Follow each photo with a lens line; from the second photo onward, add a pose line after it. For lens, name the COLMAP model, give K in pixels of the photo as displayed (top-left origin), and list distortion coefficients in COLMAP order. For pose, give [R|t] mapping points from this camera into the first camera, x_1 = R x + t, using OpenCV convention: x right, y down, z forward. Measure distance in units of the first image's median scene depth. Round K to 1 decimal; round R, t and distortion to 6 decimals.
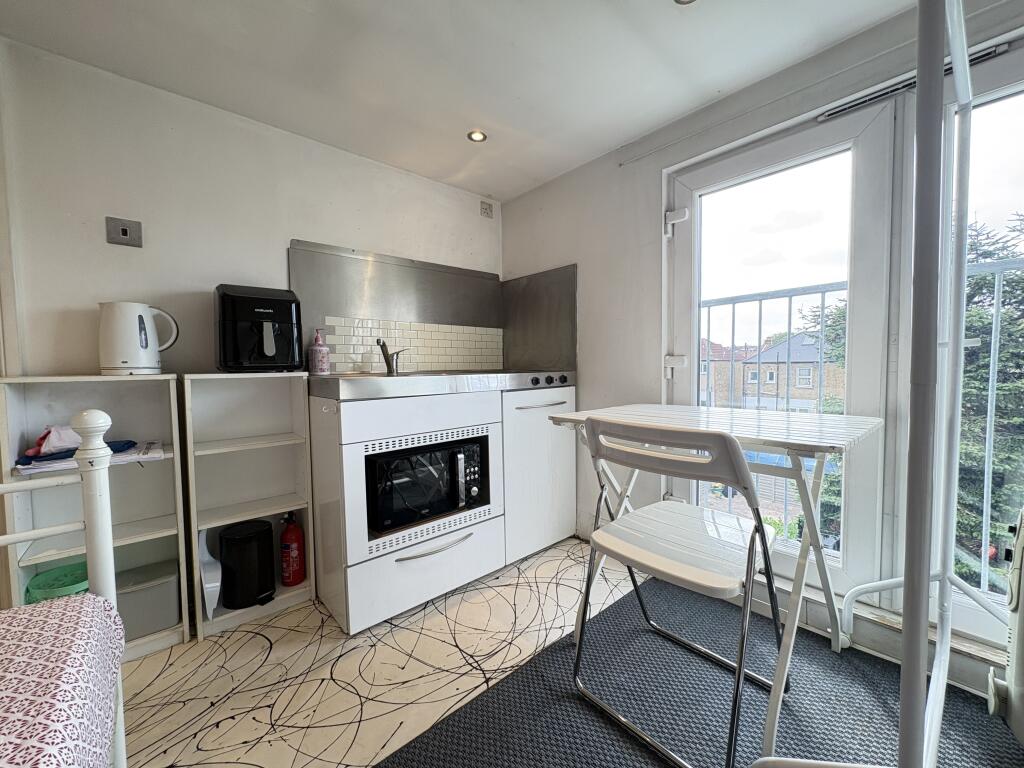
lens RADIAL K [[407.6, 0, 512.0], [0, 407.6, 384.0], [0, 0, 1]] dist [-0.001253, -0.000163]
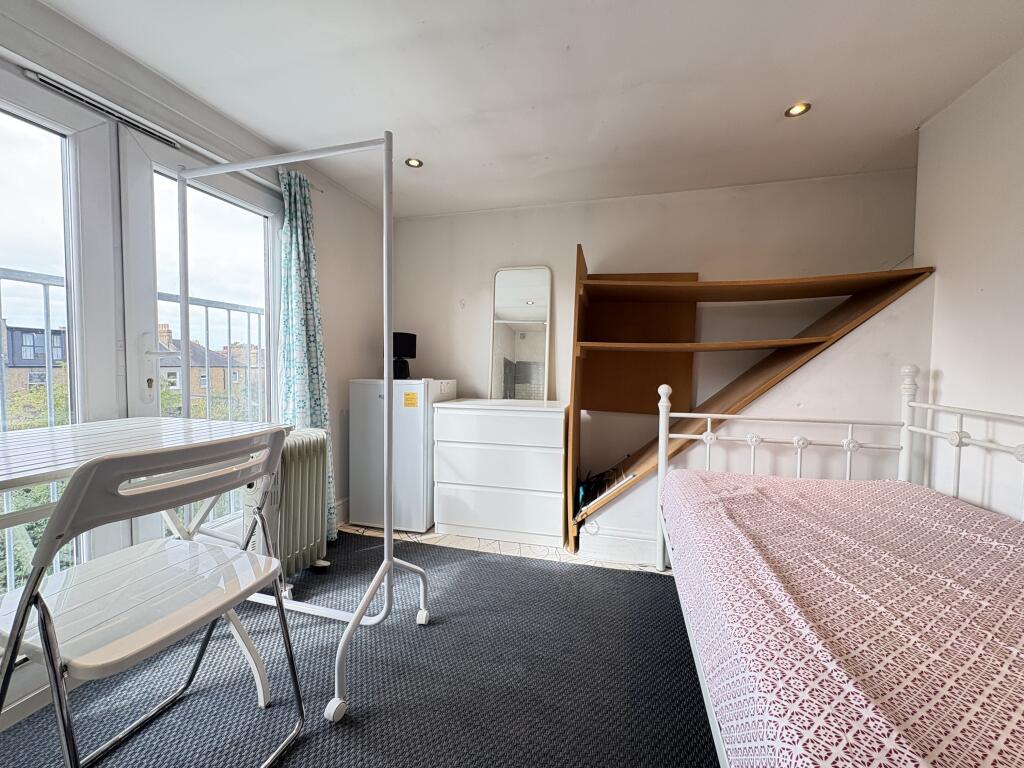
lens RADIAL K [[407.6, 0, 512.0], [0, 407.6, 384.0], [0, 0, 1]] dist [-0.001253, -0.000163]
pose [[-0.547868, -0.023414, 0.836237, -0.687195], [0.042759, 0.997518, 0.055944, -0.036019], [-0.835472, 0.066407, -0.545507, 0.940747]]
